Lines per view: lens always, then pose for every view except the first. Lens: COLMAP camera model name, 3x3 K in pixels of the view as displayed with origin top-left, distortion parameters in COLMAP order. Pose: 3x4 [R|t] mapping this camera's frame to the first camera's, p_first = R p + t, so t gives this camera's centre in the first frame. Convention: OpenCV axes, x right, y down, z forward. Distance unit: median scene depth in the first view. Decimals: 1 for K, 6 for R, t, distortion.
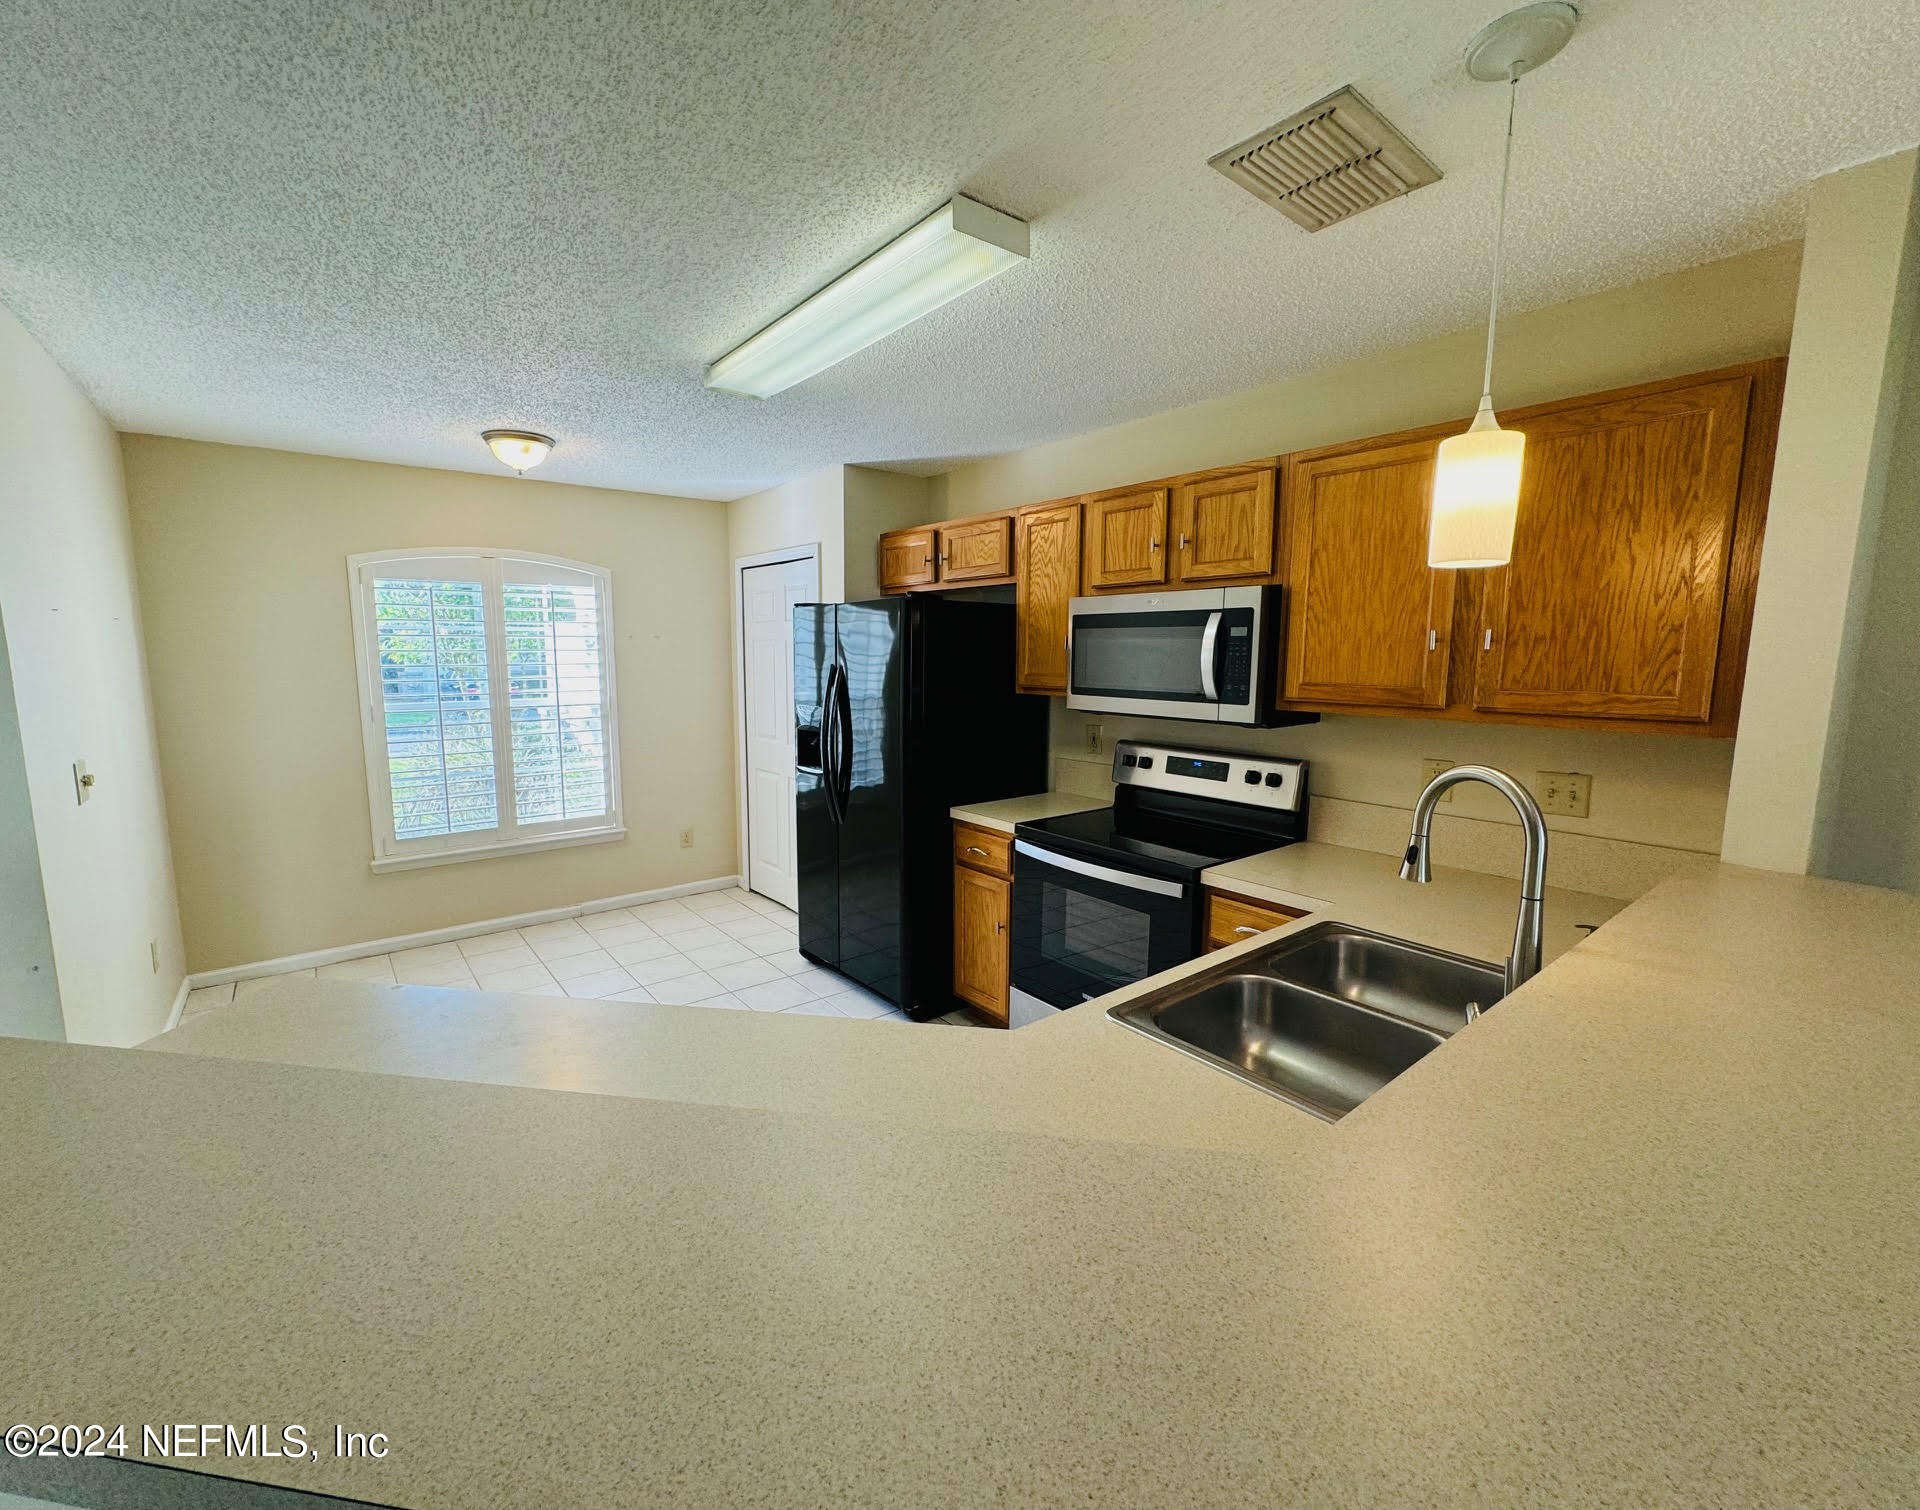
lens RADIAL K [[790.1, 0, 934.2], [0, 790.1, 758.4], [0, 0, 1]] dist [-0.015115, 0.001010]
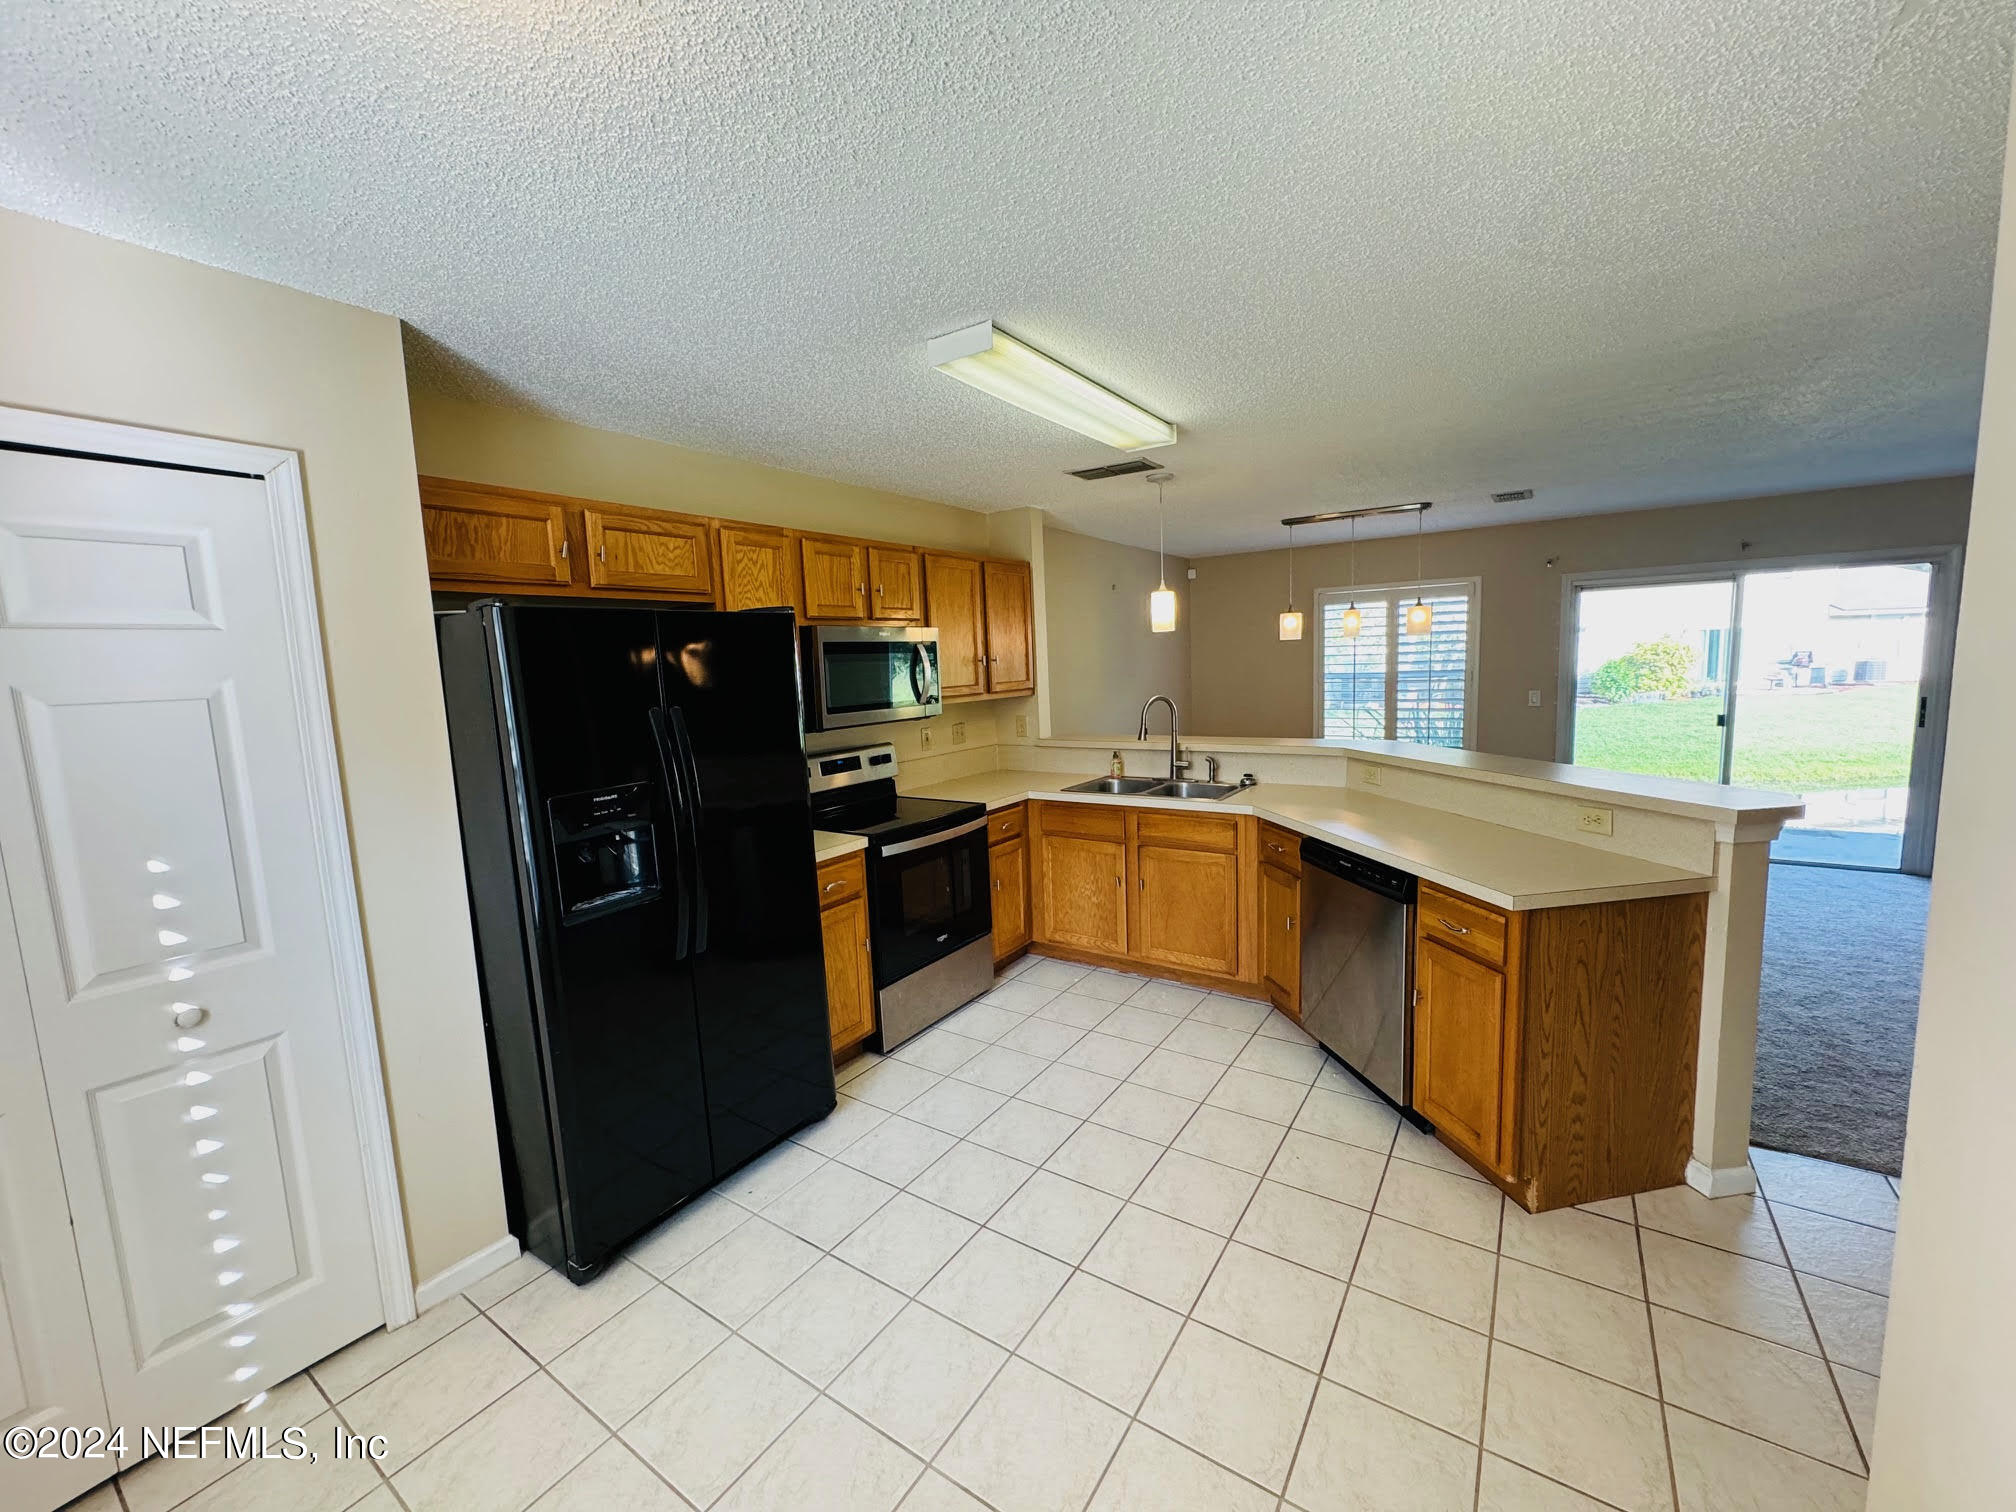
lens RADIAL K [[803.7, 0, 1010.3], [0, 803.7, 761.4], [0, 0, 1]] dist [-0.003863, -0.000322]
pose [[-0.315334, -0.103073, 0.943367, -0.907492], [0.173438, 0.971081, 0.164075, -0.148637], [-0.932997, 0.215354, -0.288338, 1.046477]]
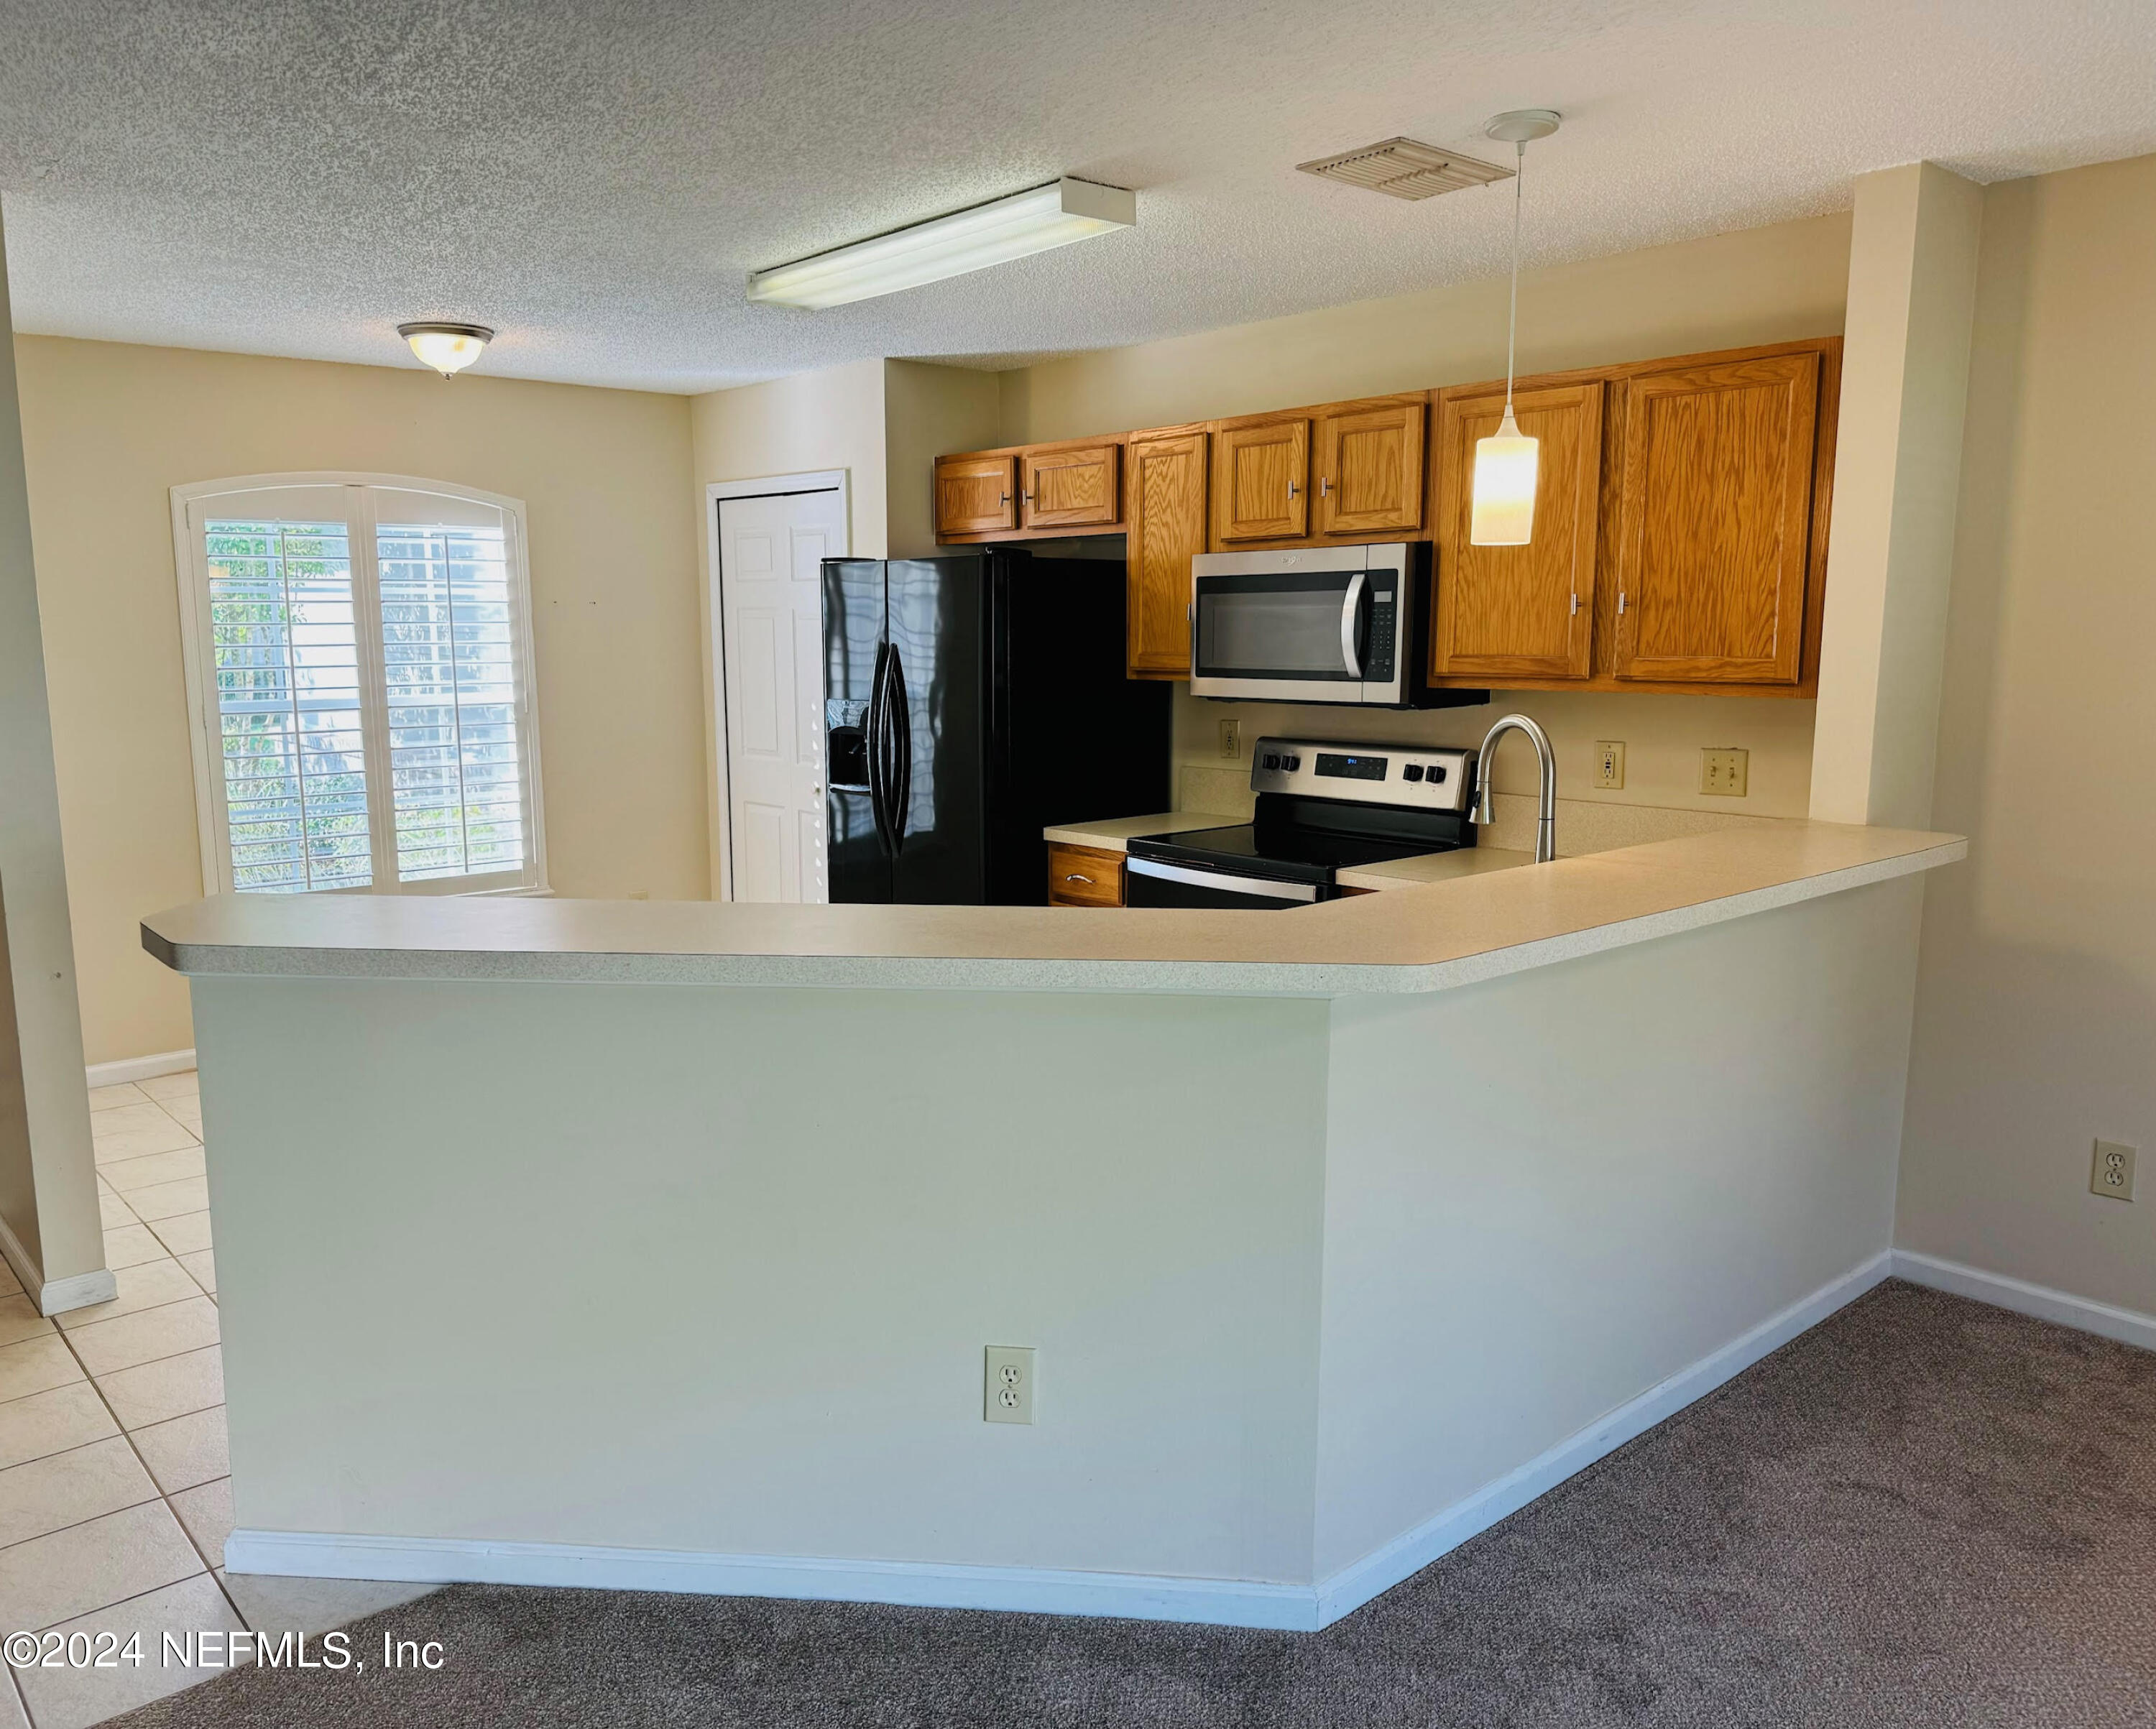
lens RADIAL K [[1607.3, 0, 1046.2], [0, 1607.3, 902.2], [0, 0, 1]] dist [0.047334, -0.056731]
pose [[0.998692, -0.013876, 0.049219, -0.058261], [0.012169, 0.999320, 0.034803, 0.084839], [-0.049668, -0.034159, 0.998181, -0.596298]]
